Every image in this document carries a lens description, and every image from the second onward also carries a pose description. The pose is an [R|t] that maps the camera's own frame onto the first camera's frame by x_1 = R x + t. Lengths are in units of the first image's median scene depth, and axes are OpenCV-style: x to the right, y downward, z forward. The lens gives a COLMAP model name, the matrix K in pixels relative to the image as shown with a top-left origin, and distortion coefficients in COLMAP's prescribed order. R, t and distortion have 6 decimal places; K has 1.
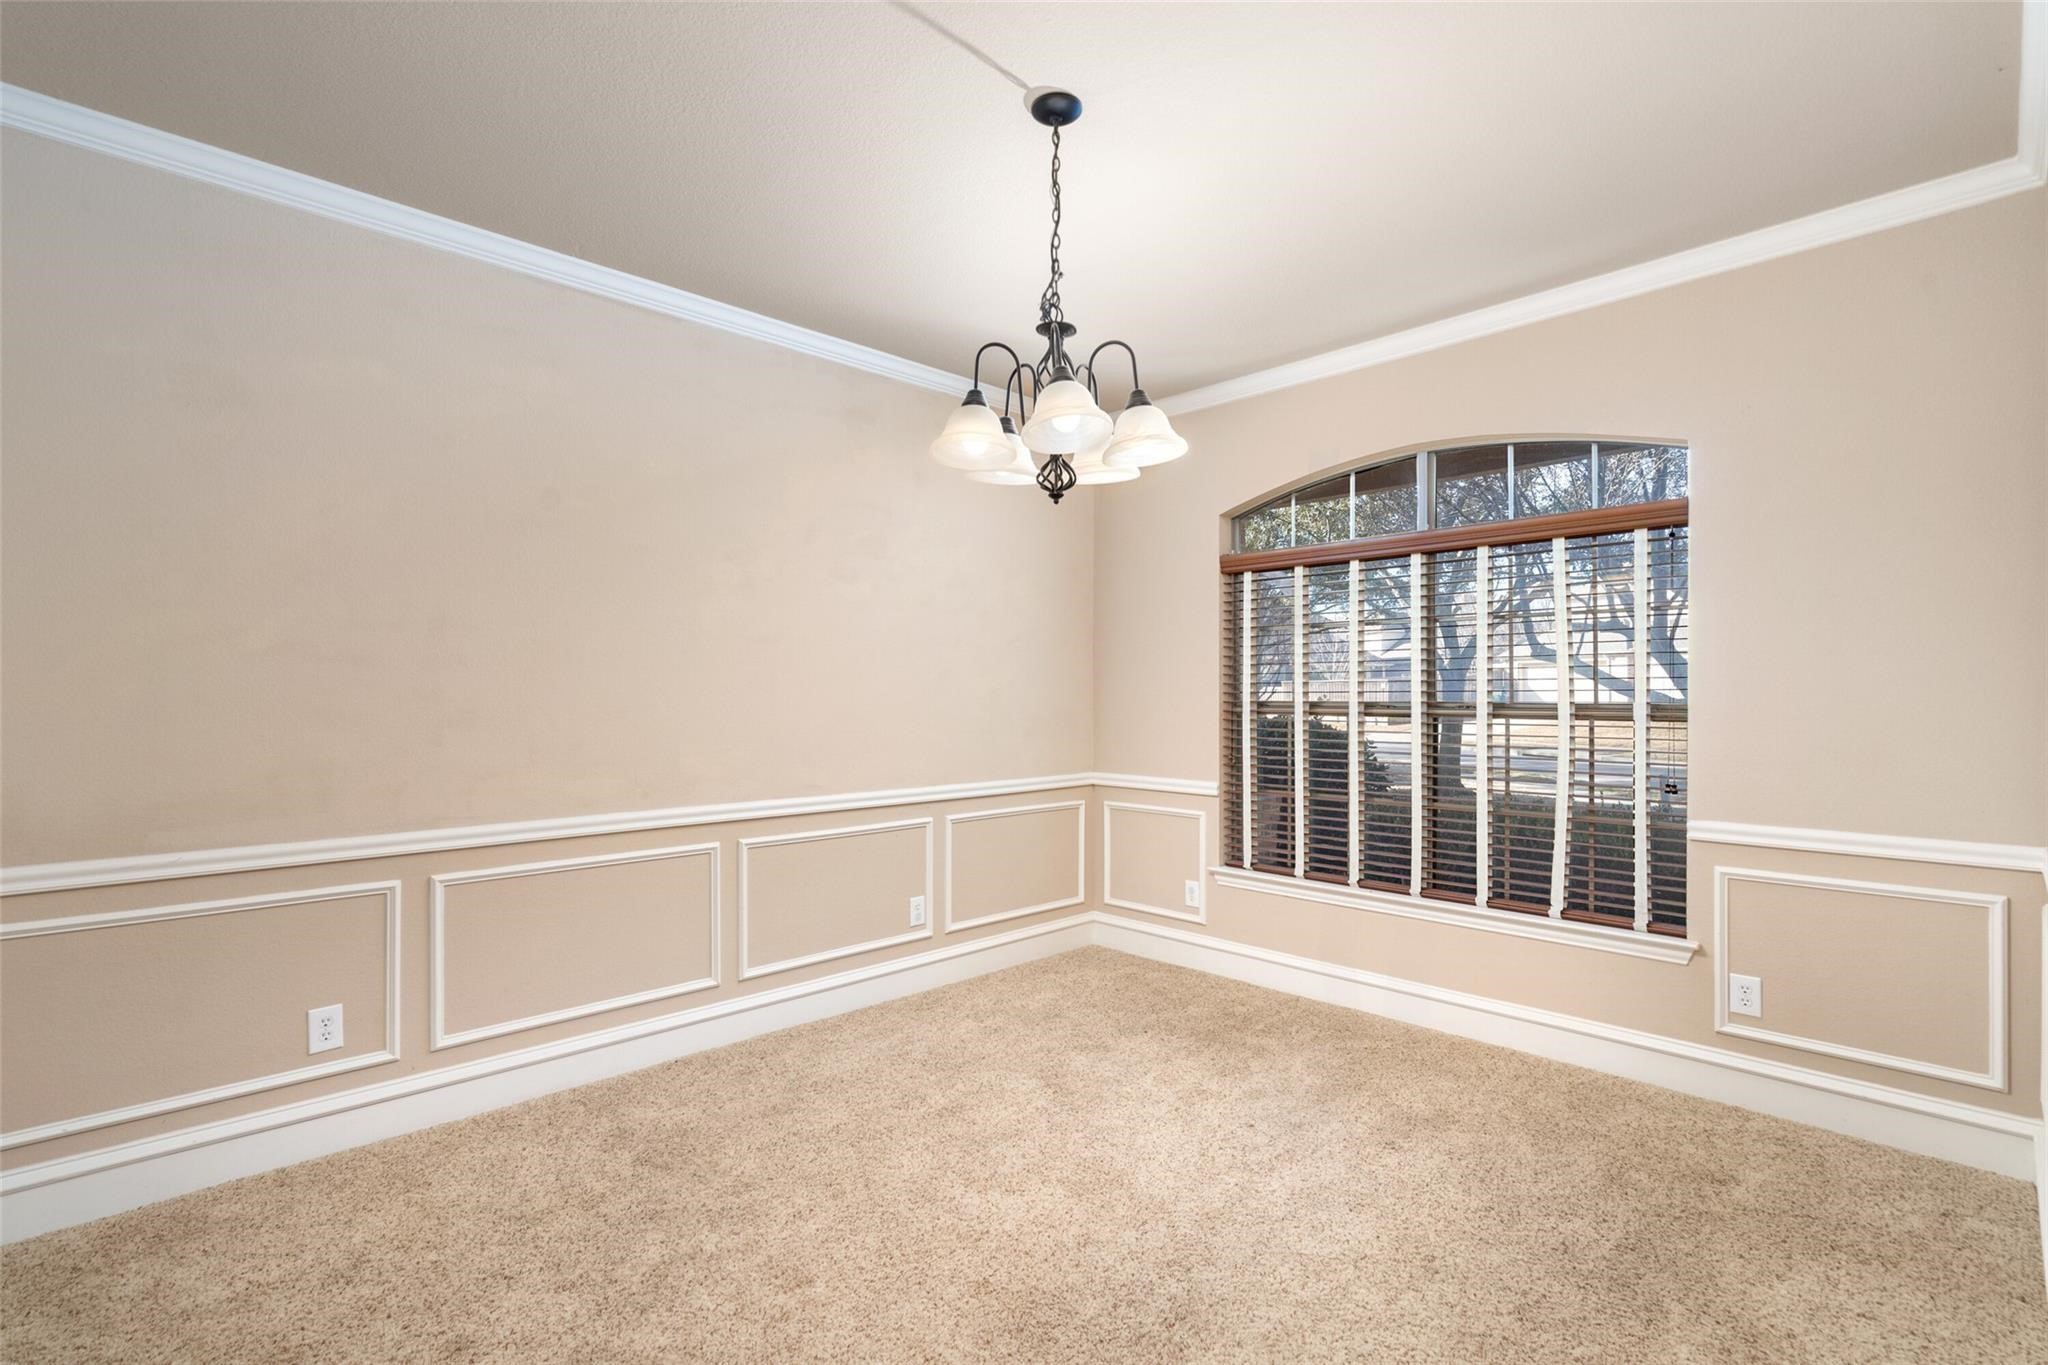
lens RADIAL K [[924.0, 0, 1024.7], [0, 924.0, 692.0], [0, 0, 1]] dist [-0.000539, -0.000294]
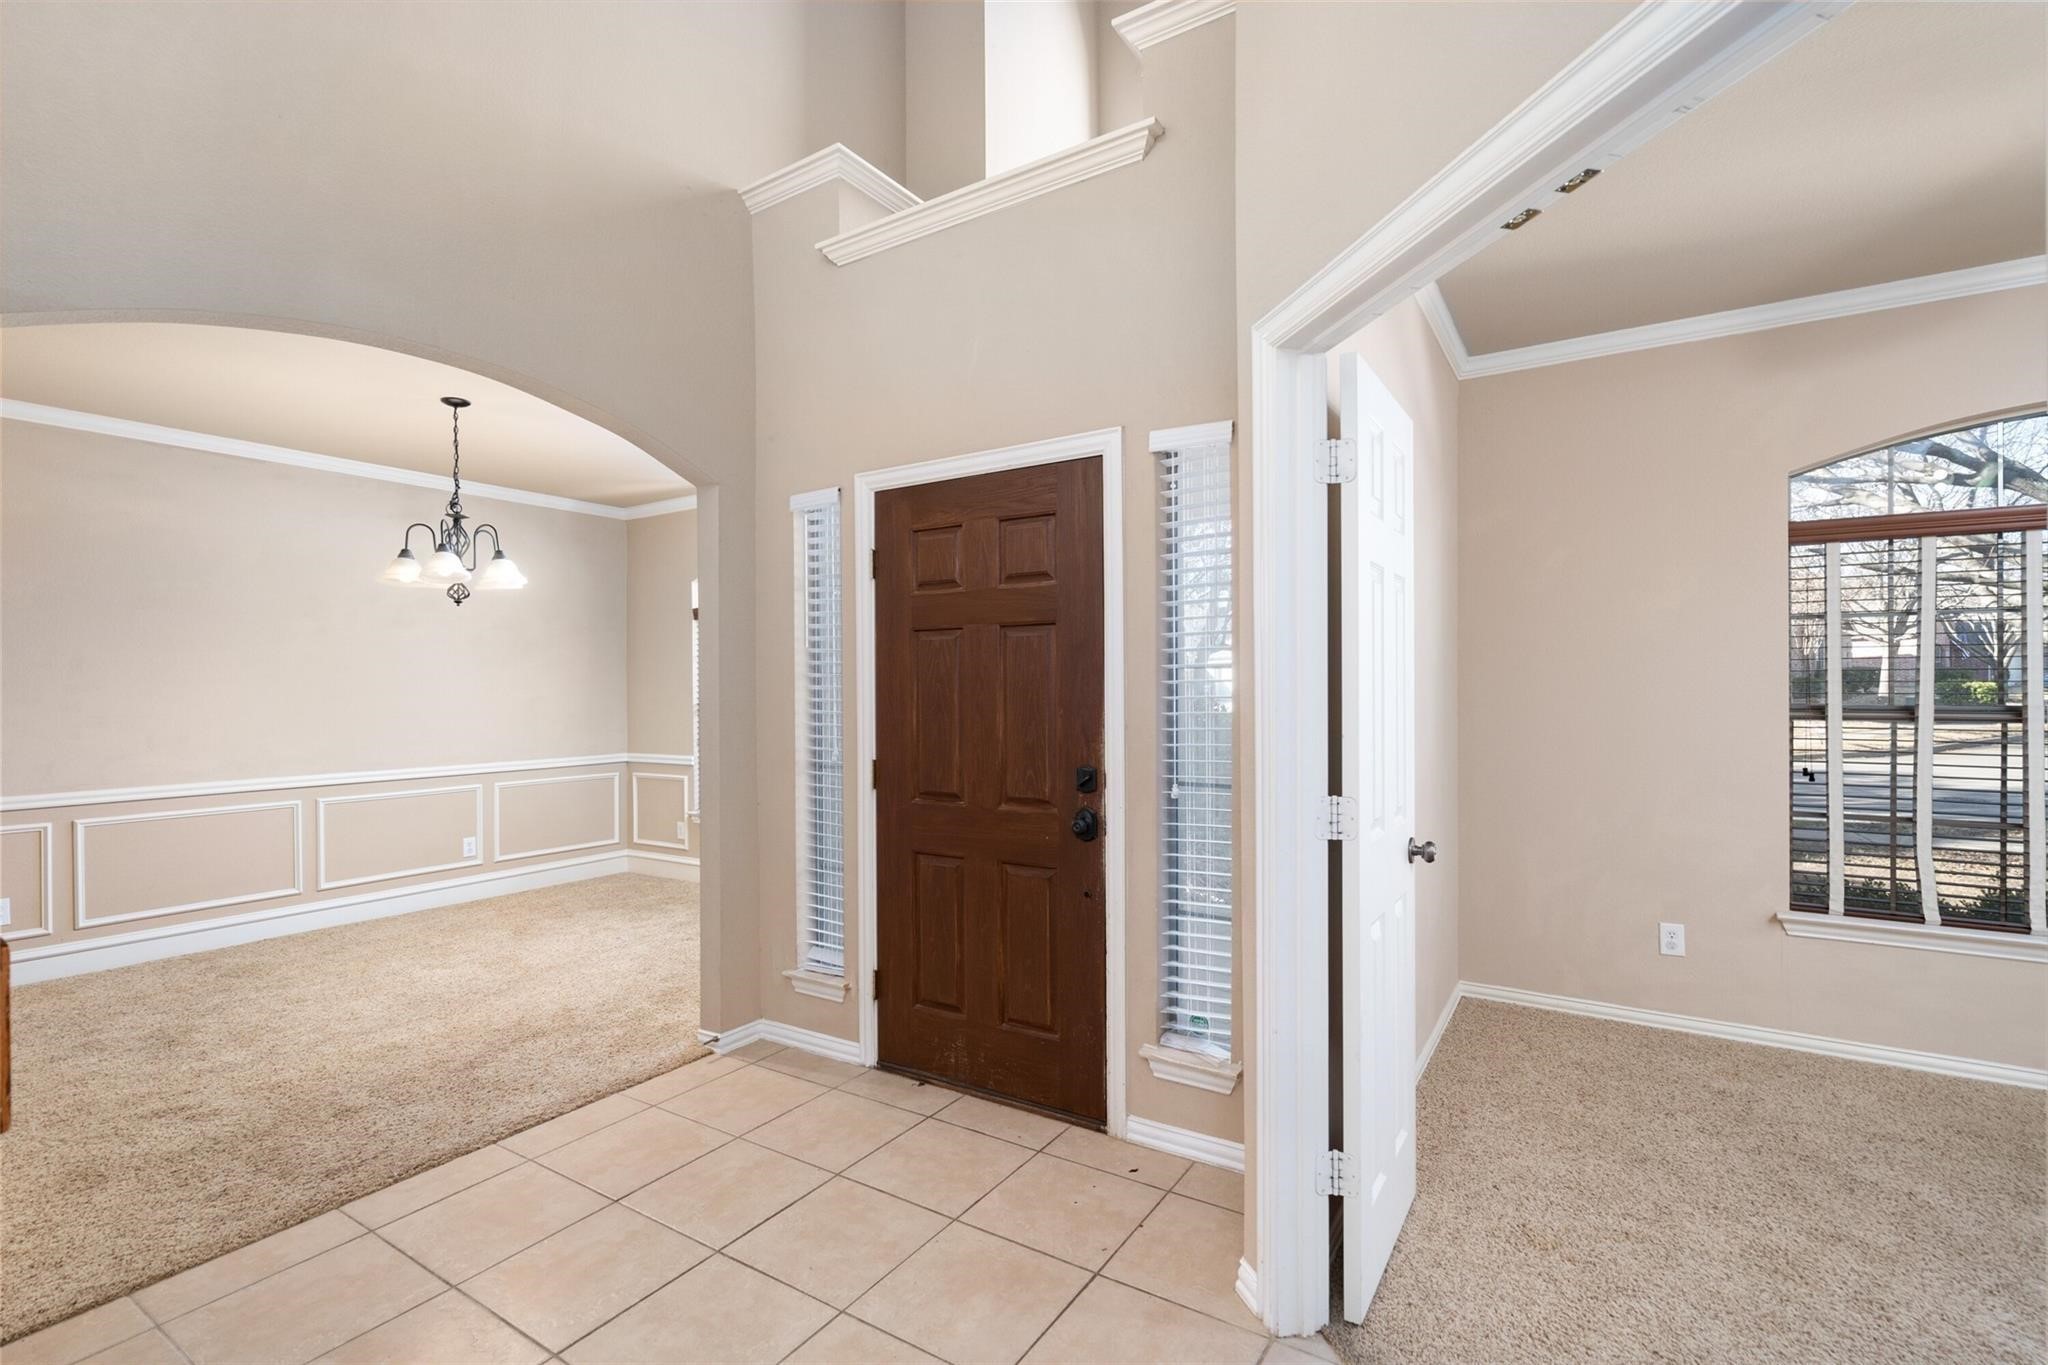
lens RADIAL K [[924.0, 0, 1024.7], [0, 924.0, 692.0], [0, 0, 1]] dist [-0.000539, -0.000294]
pose [[0.974255, -0.009904, 0.225231, 0.557345], [0.009244, 0.999949, 0.003982, -0.014007], [-0.225259, -0.001797, 0.974297, -0.857474]]
